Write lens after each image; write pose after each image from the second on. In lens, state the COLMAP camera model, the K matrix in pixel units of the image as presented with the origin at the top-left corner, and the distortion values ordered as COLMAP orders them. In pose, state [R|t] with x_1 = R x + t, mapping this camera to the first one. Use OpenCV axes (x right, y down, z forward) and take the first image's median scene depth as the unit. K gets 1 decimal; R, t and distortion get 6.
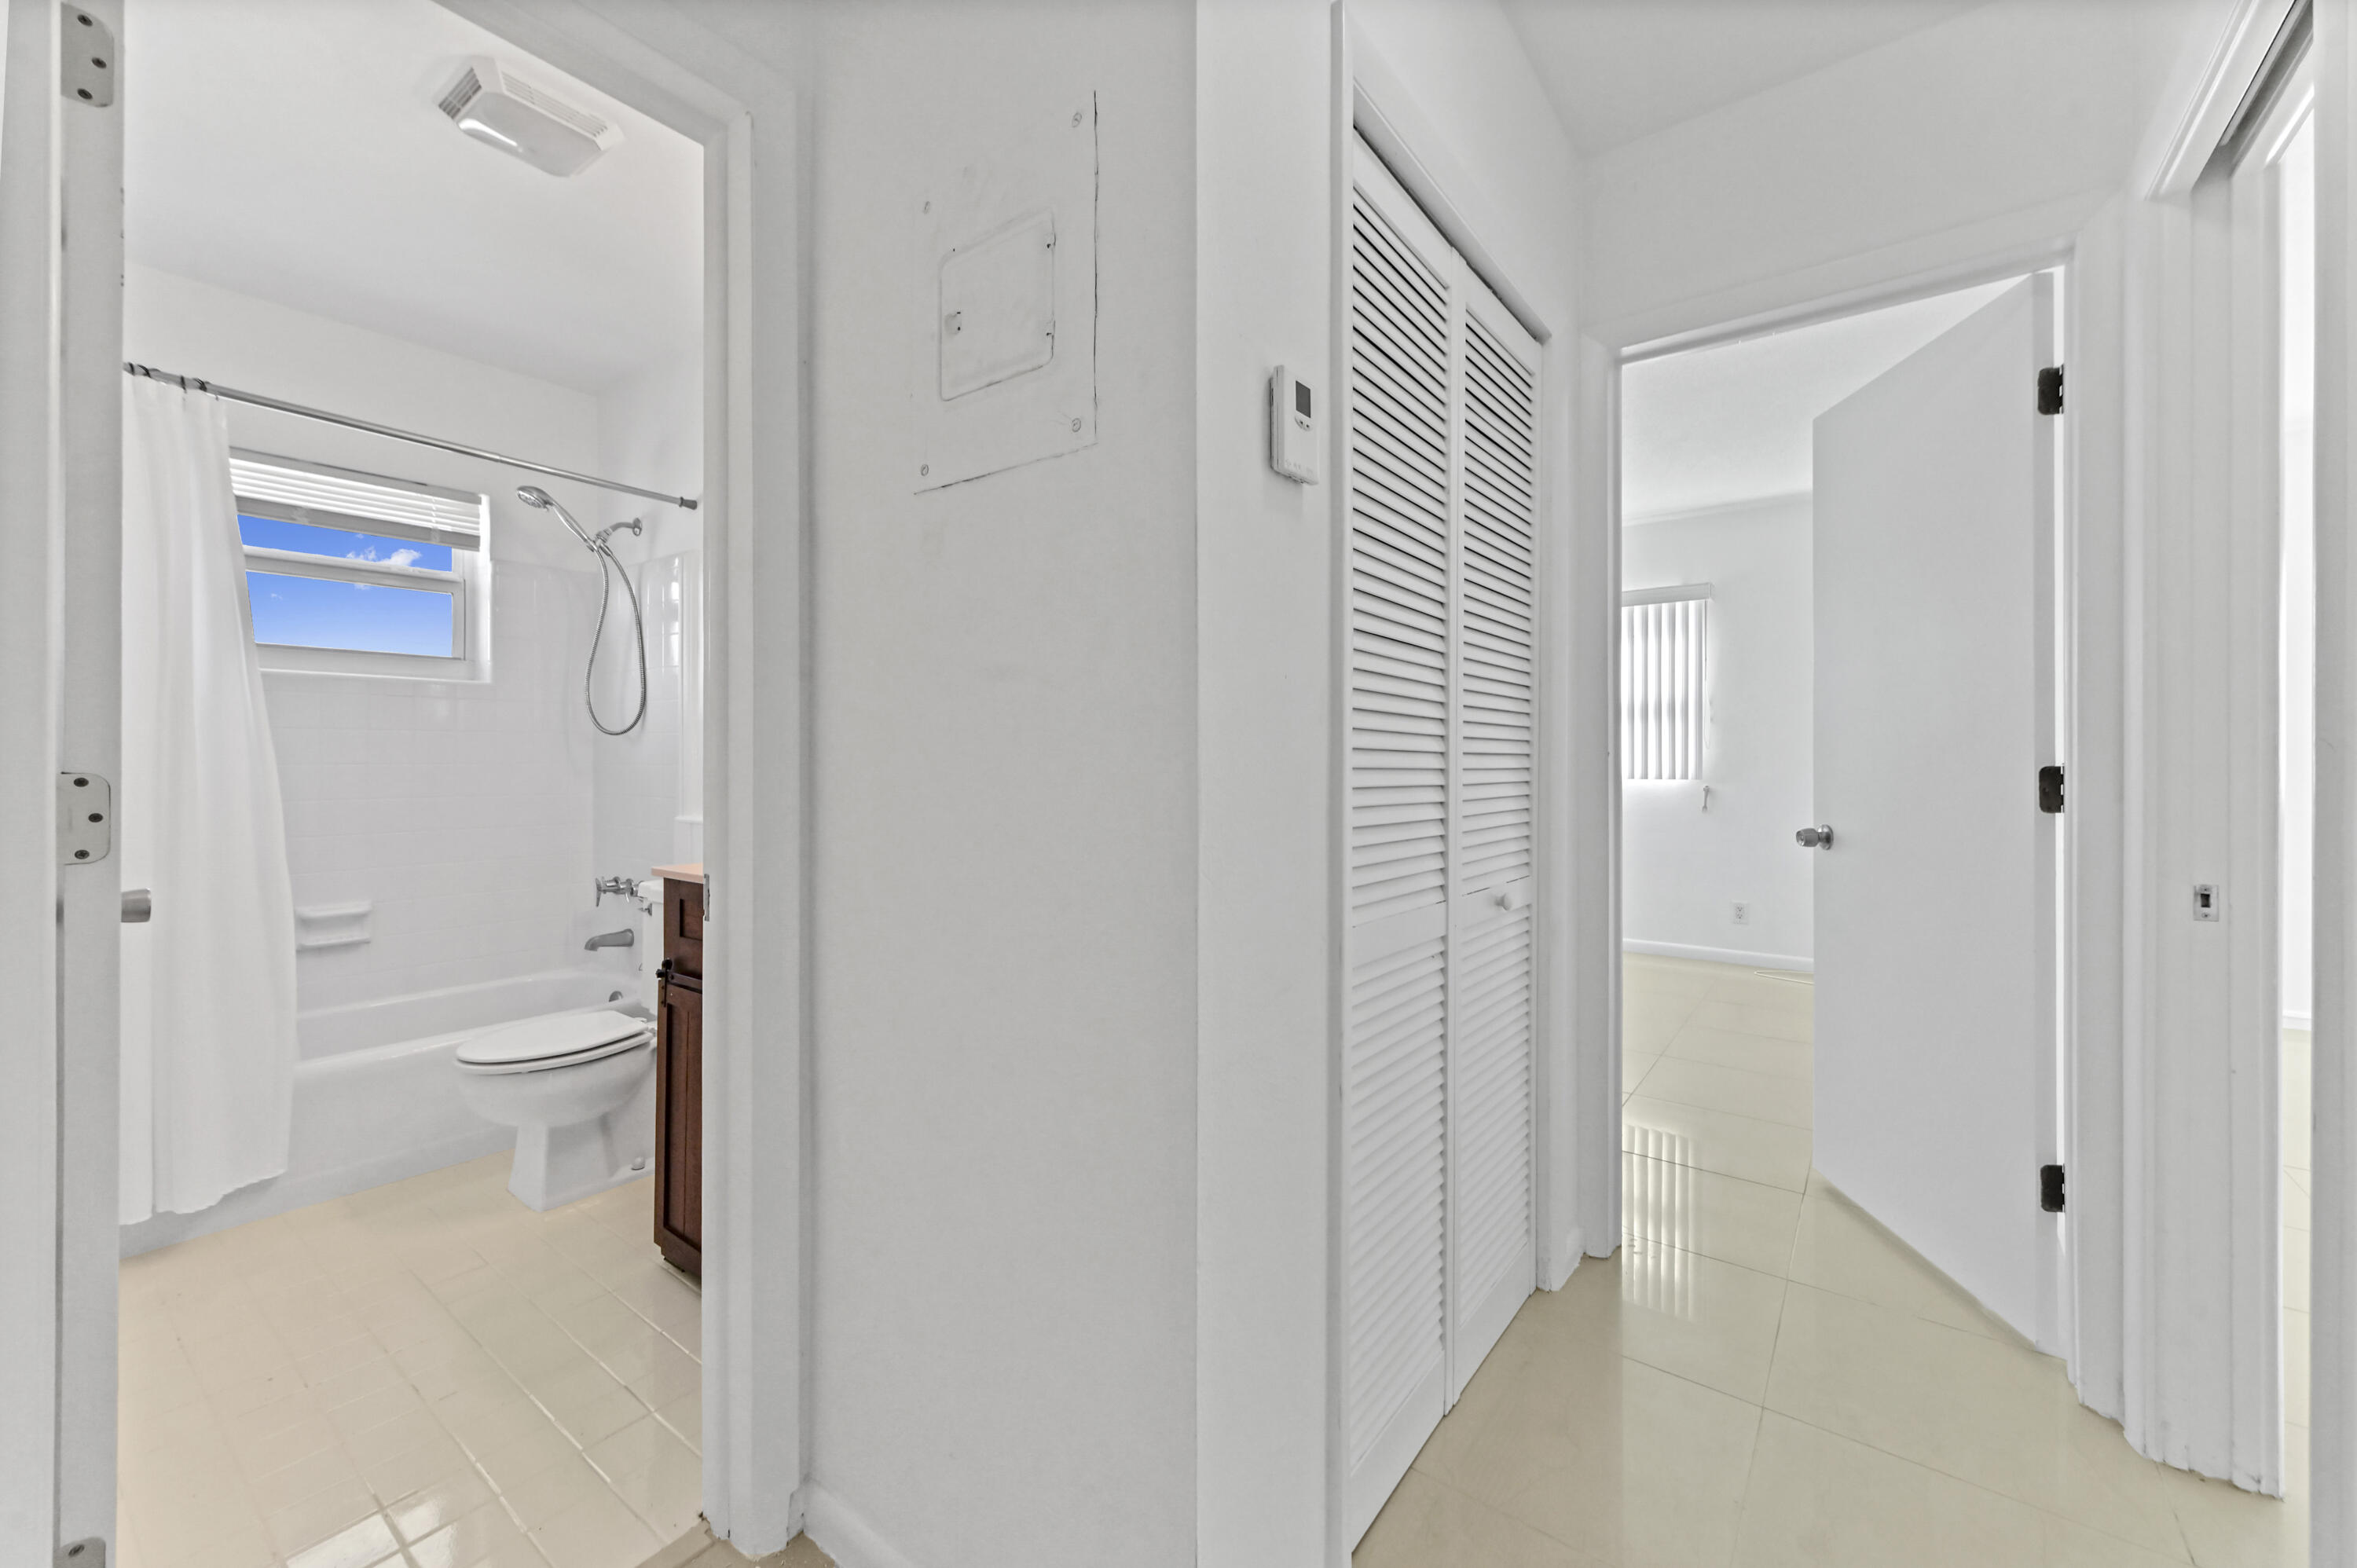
lens RADIAL K [[932.5, 0, 1175.6], [0, 932.5, 764.4], [0, 0, 1]] dist [0.008888, 0.000071]
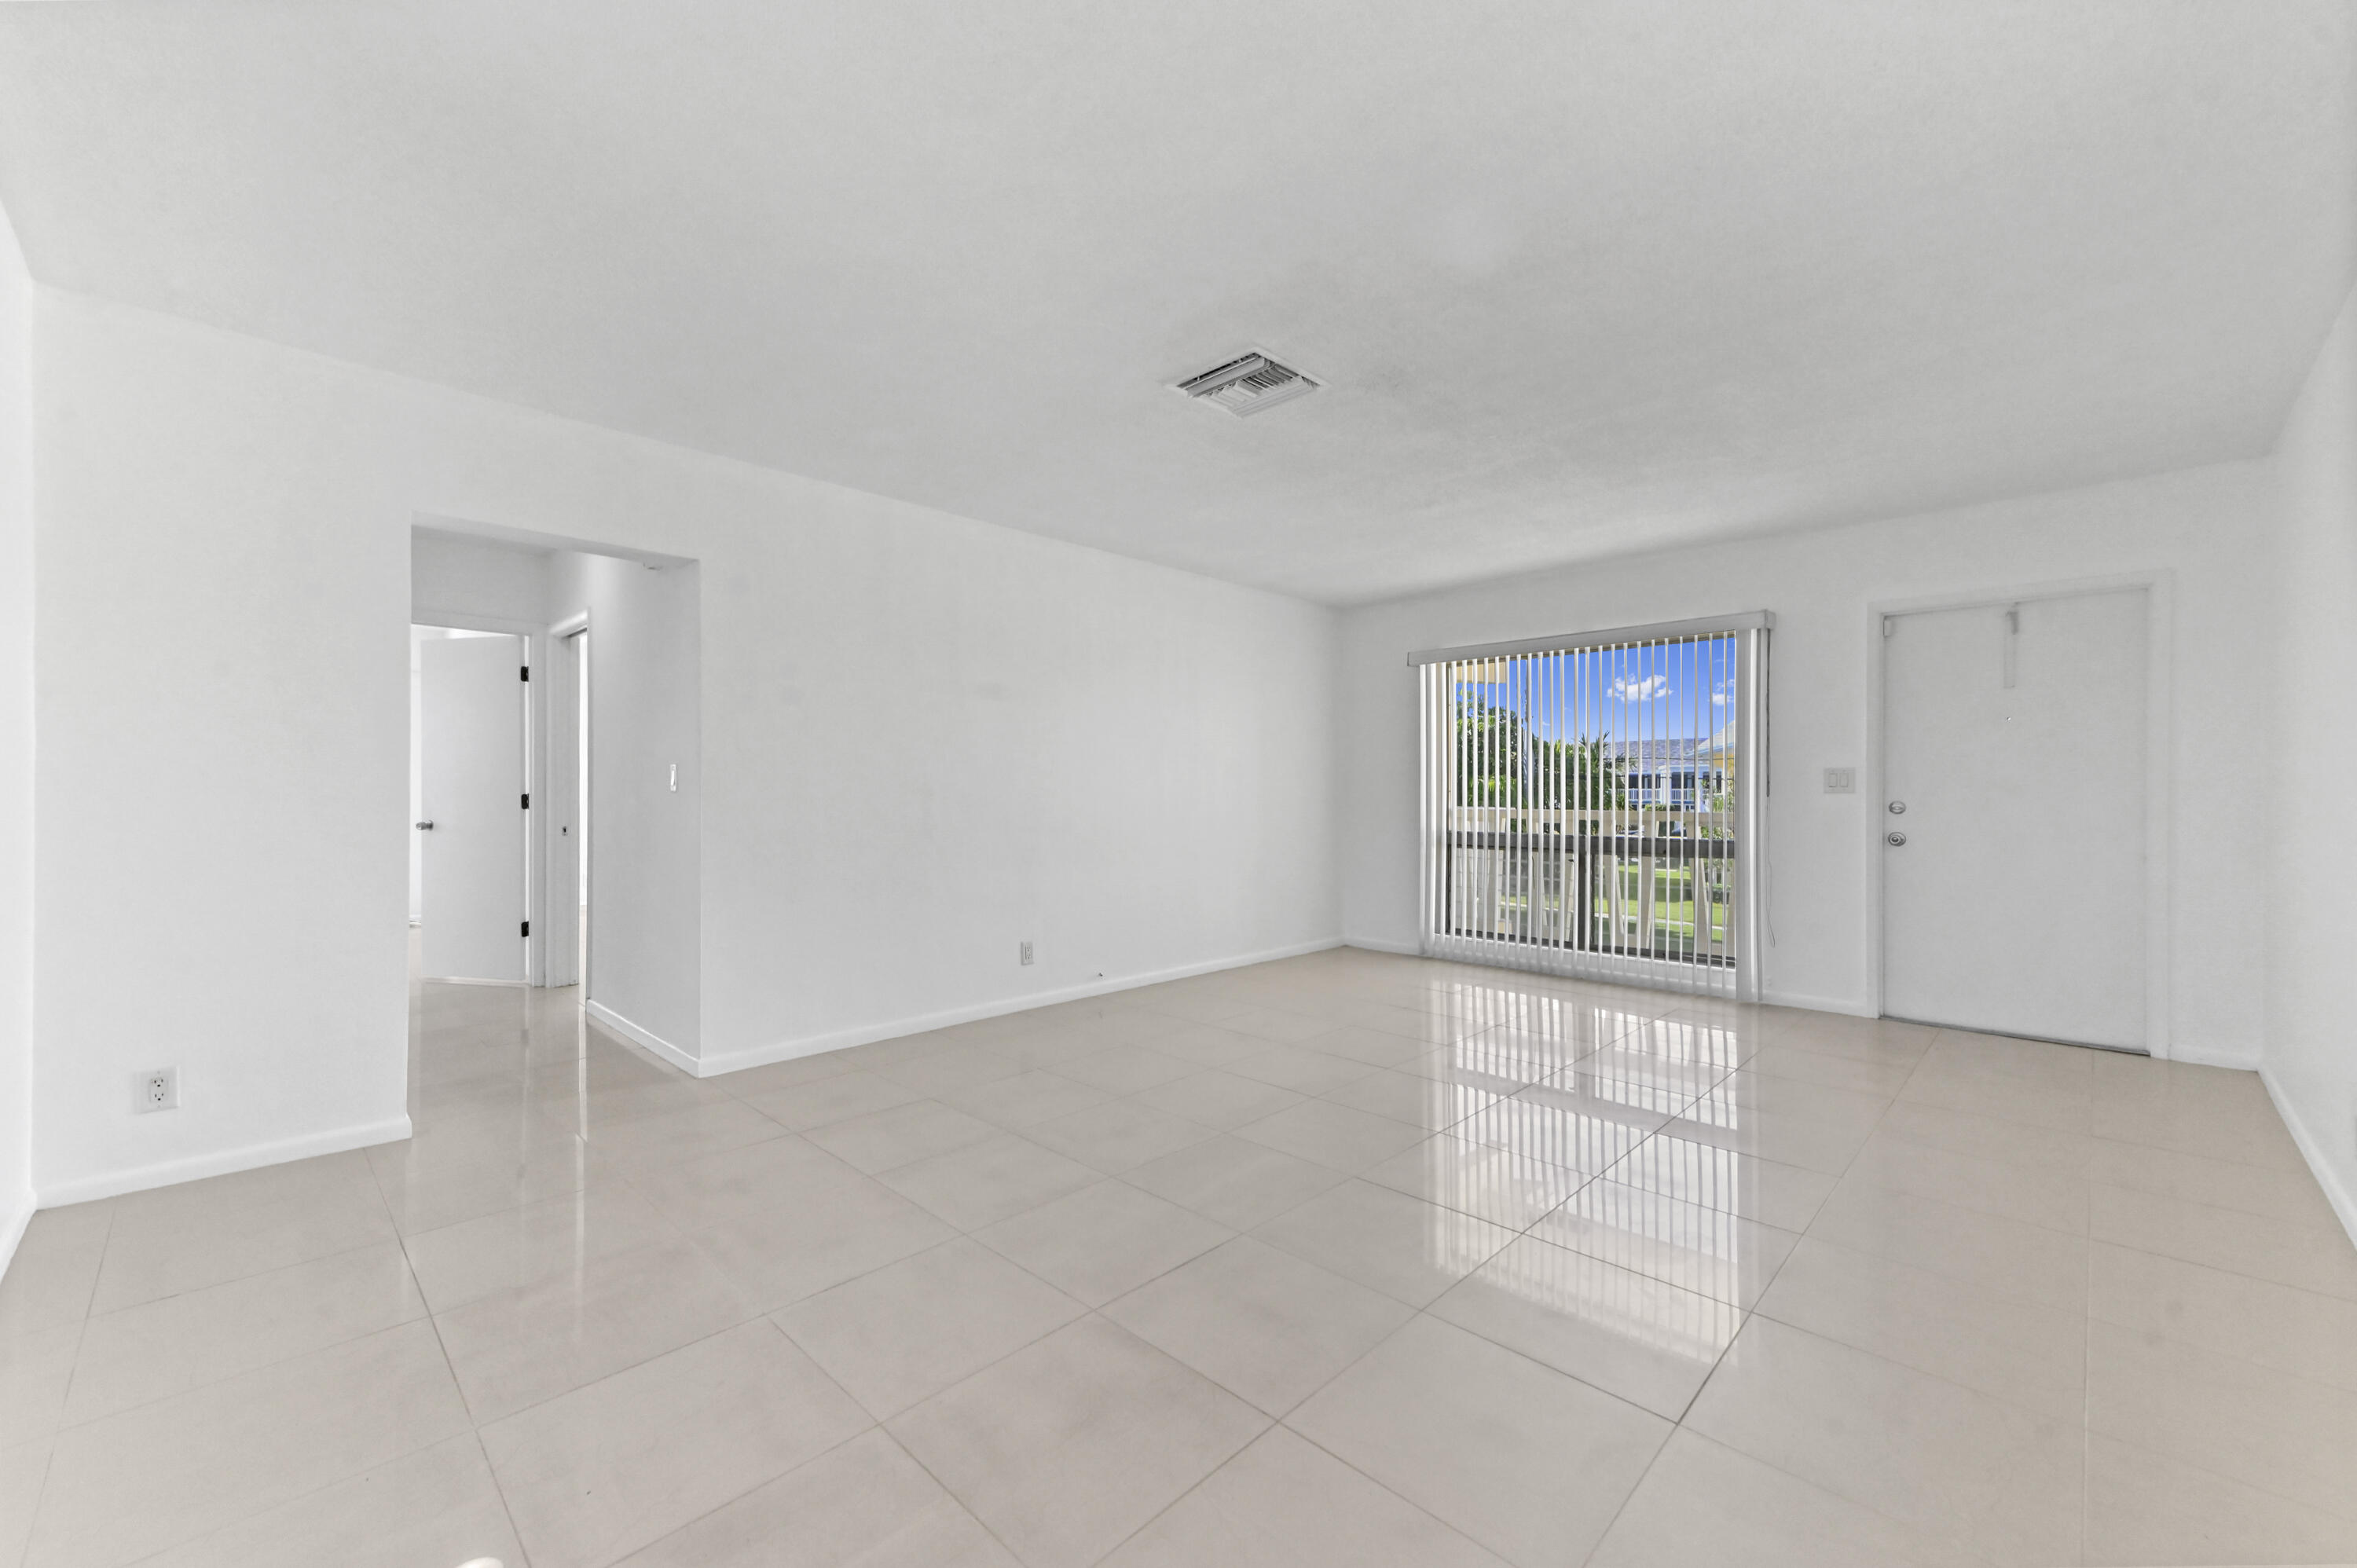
lens RADIAL K [[915.5, 0, 1184.1], [0, 915.5, 789.6], [0, 0, 1]] dist [-0.000595, -0.000050]
pose [[0.118496, 0.000308, 0.992954, -0.678789], [-0.000438, 1.000000, -0.000258, -0.005450], [-0.992954, -0.000404, 0.118496, -0.569515]]
